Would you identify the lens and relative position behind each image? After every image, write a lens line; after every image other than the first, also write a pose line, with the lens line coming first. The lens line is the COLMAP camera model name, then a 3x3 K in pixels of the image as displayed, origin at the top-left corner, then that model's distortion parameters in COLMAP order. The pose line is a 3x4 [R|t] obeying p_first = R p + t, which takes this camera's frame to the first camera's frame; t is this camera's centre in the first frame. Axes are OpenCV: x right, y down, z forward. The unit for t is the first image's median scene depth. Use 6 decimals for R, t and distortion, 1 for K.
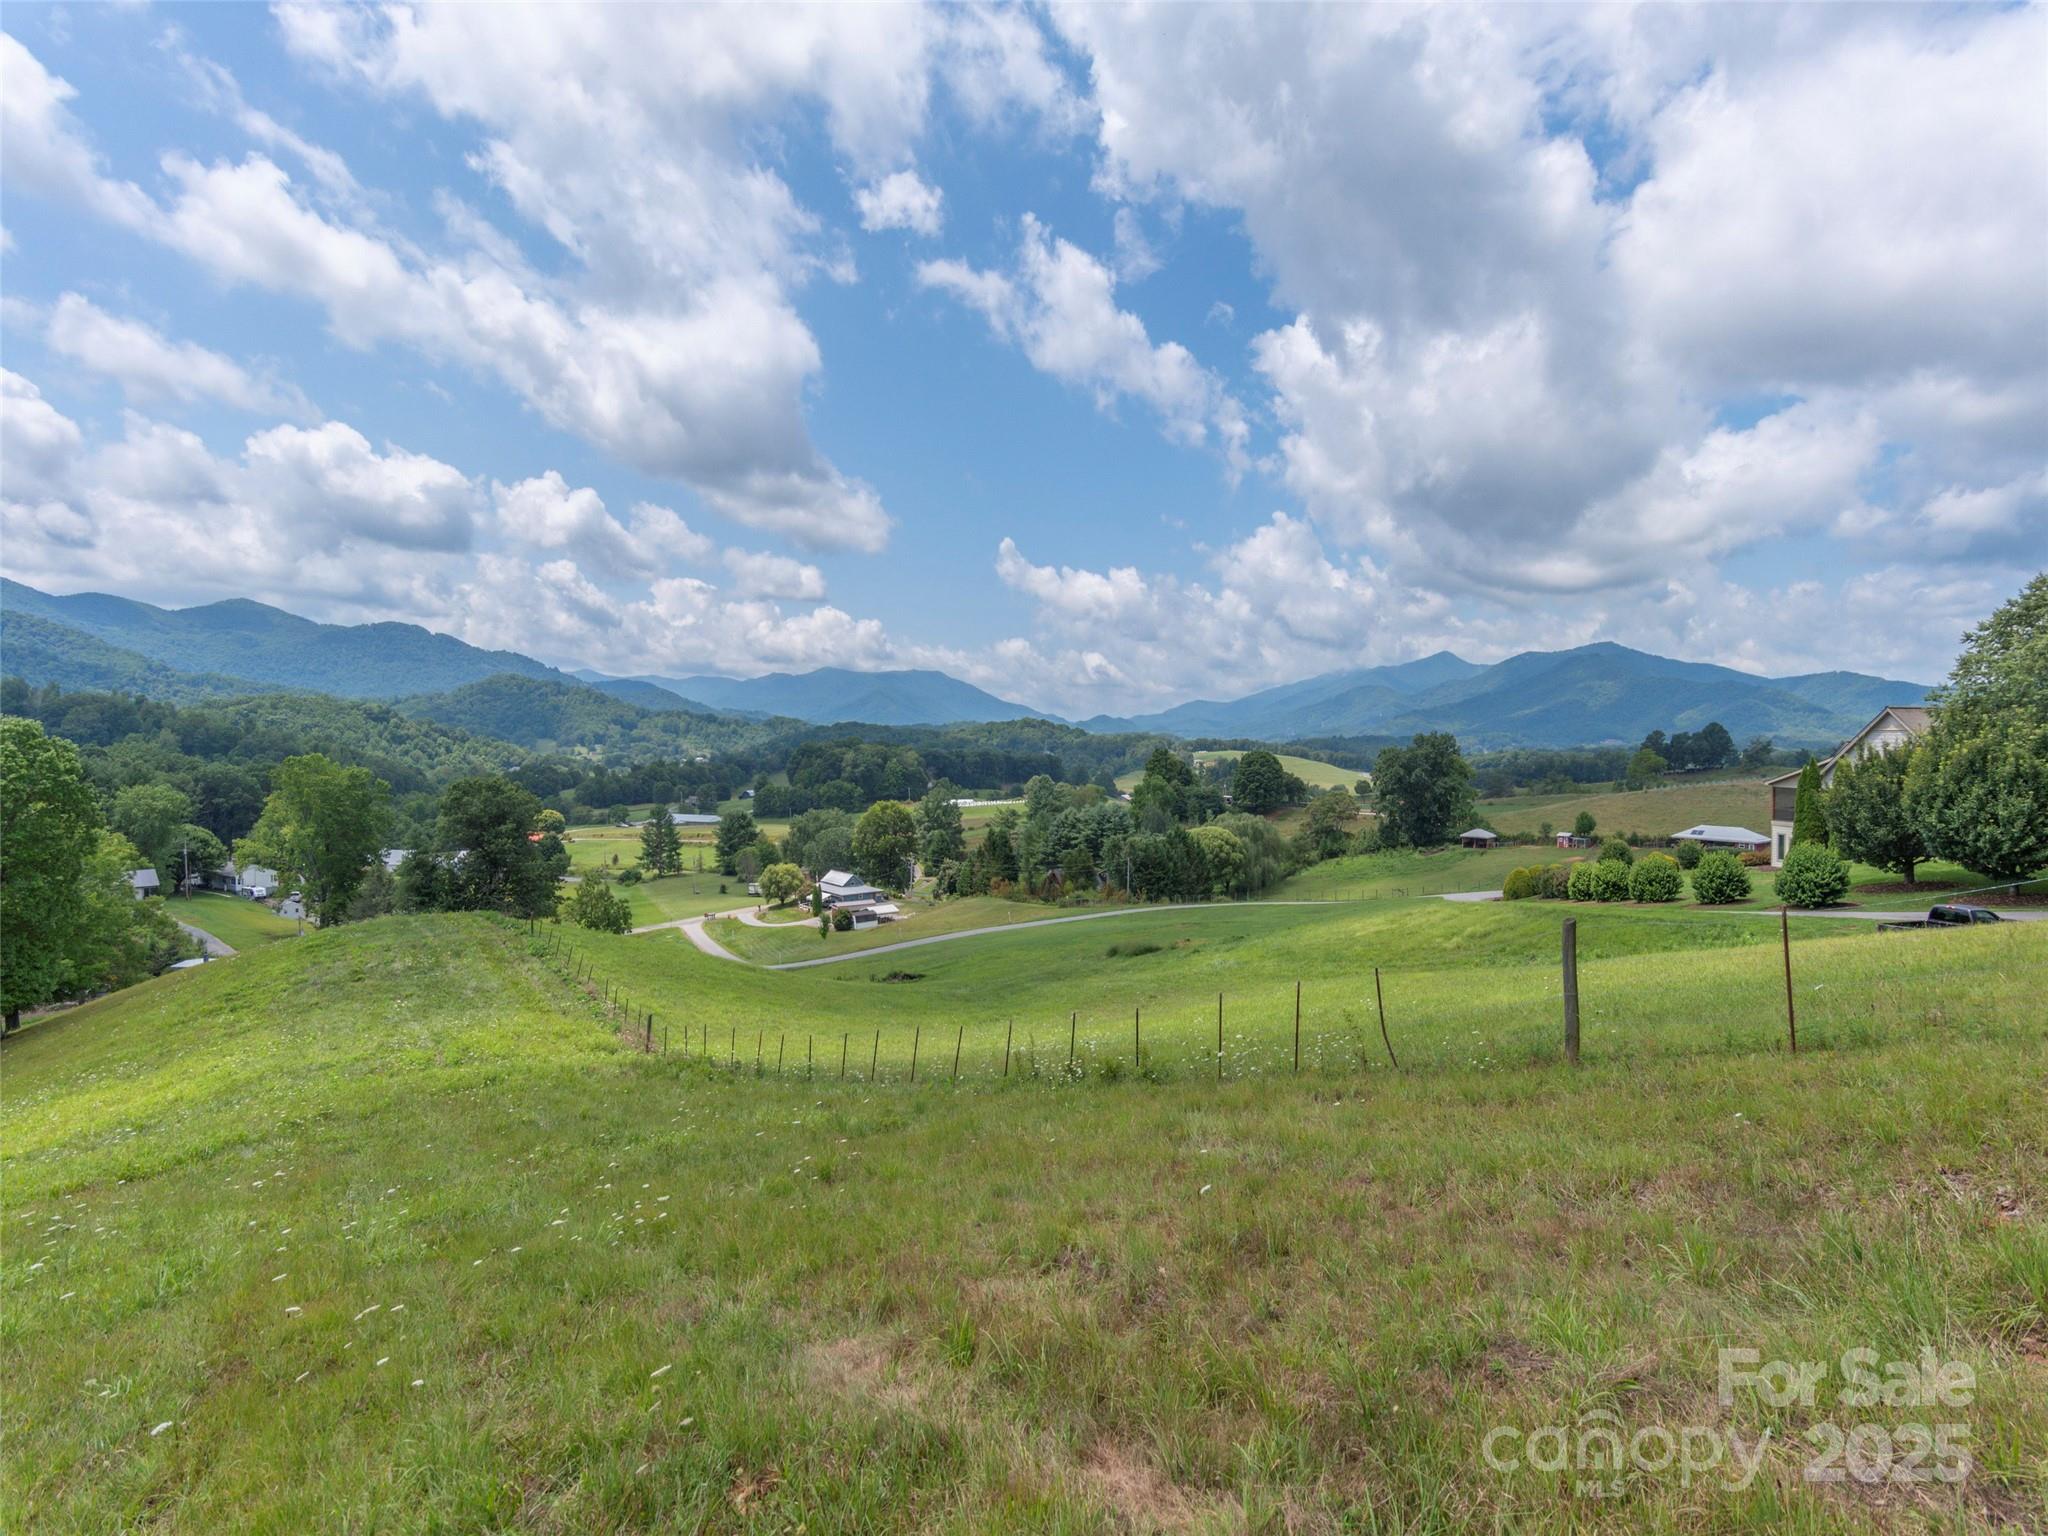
lens RADIAL K [[991.9, 0, 1021.6], [0, 991.9, 768.6], [0, 0, 1]] dist [0.010079, -0.000503]
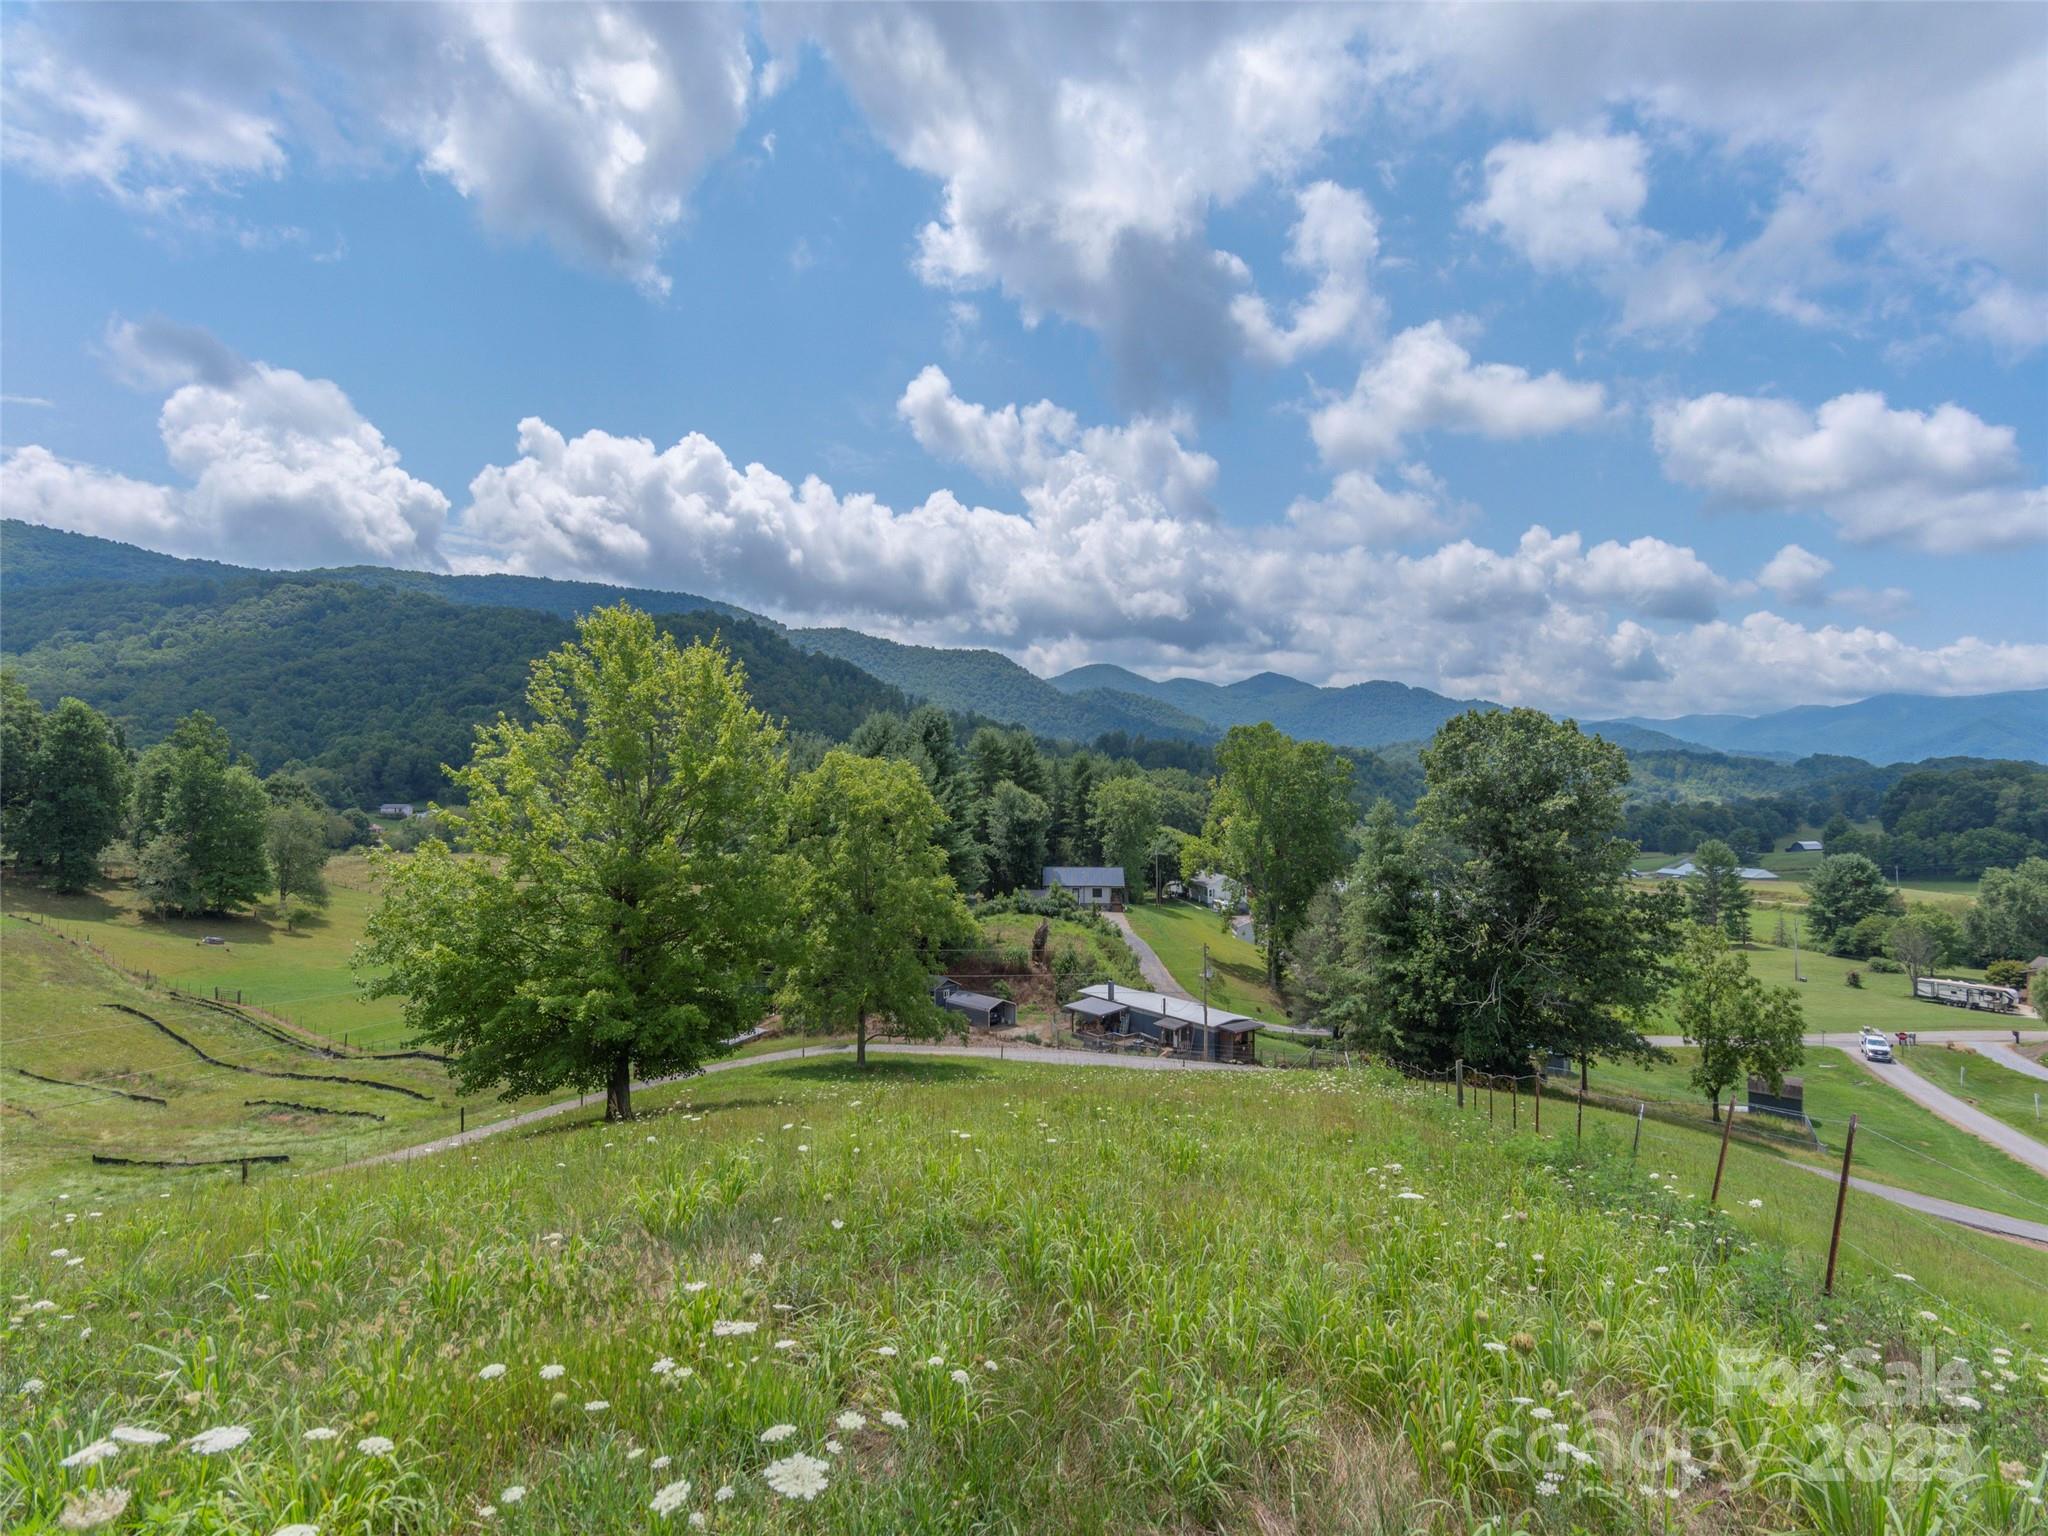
lens RADIAL K [[991.9, 0, 1021.6], [0, 991.9, 768.6], [0, 0, 1]] dist [0.010079, -0.000503]
pose [[0.616445, -0.015534, -0.787245, -0.250705], [-0.023591, 0.998992, -0.038184, 0.053104], [0.787044, 0.042110, 0.615457, 0.422212]]
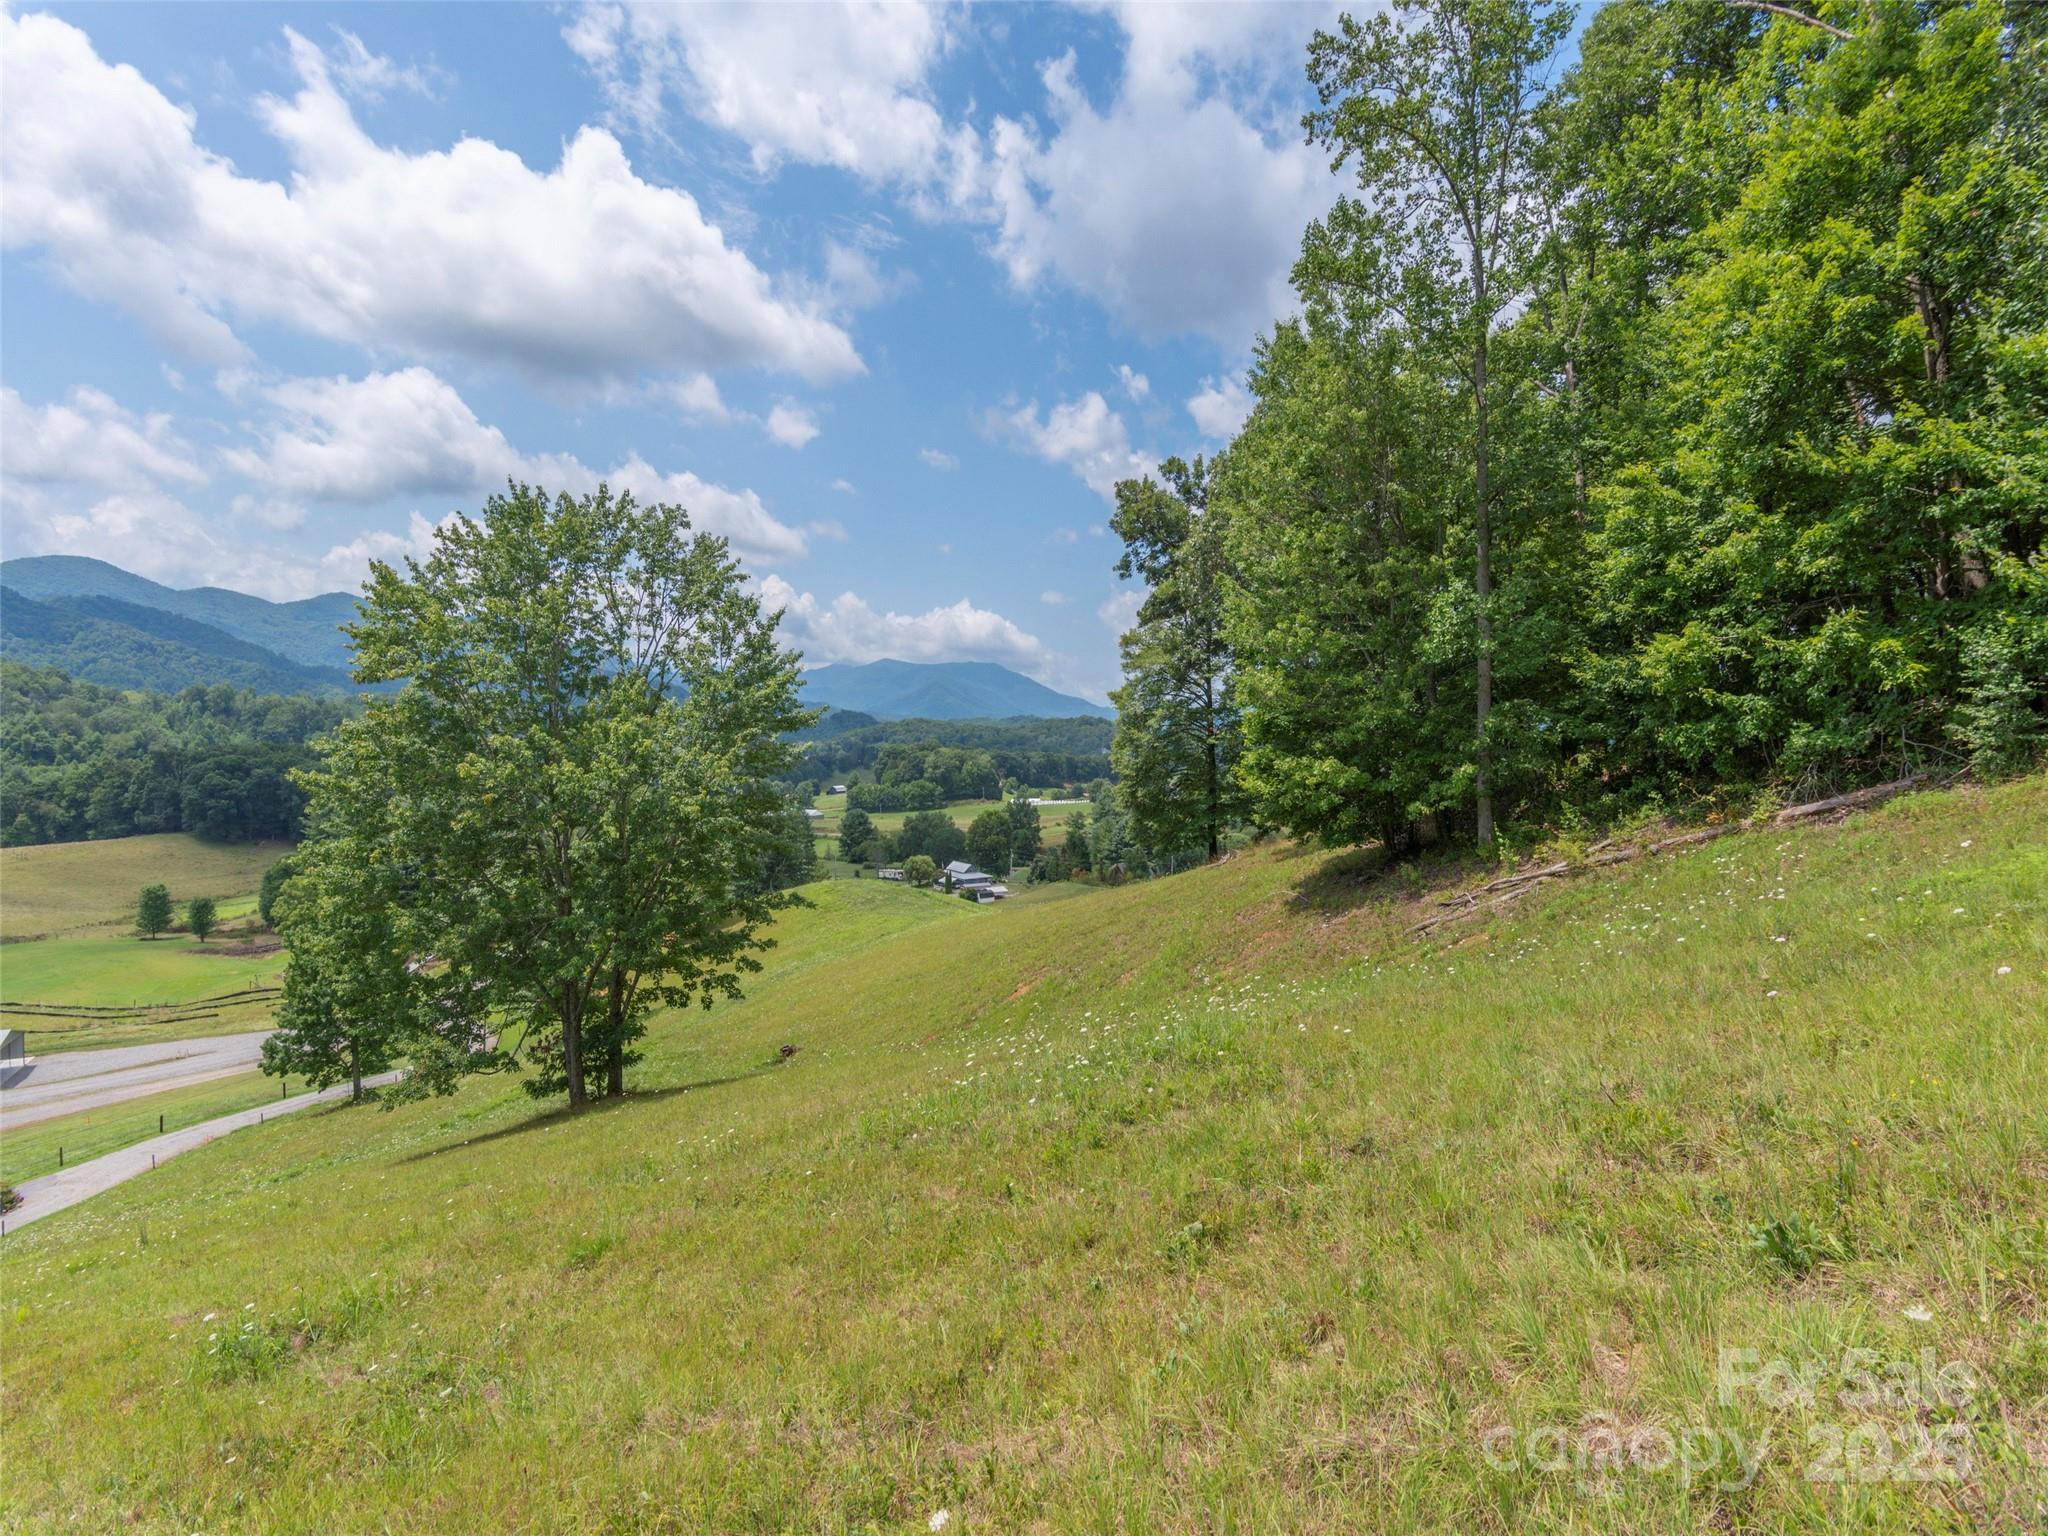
lens RADIAL K [[991.9, 0, 1021.6], [0, 991.9, 768.6], [0, 0, 1]] dist [0.010079, -0.000503]
pose [[0.998416, 0.012133, -0.054933, -0.032697], [-0.011647, 0.999890, 0.009168, -0.048592], [0.055038, -0.008514, 0.998448, -0.453185]]
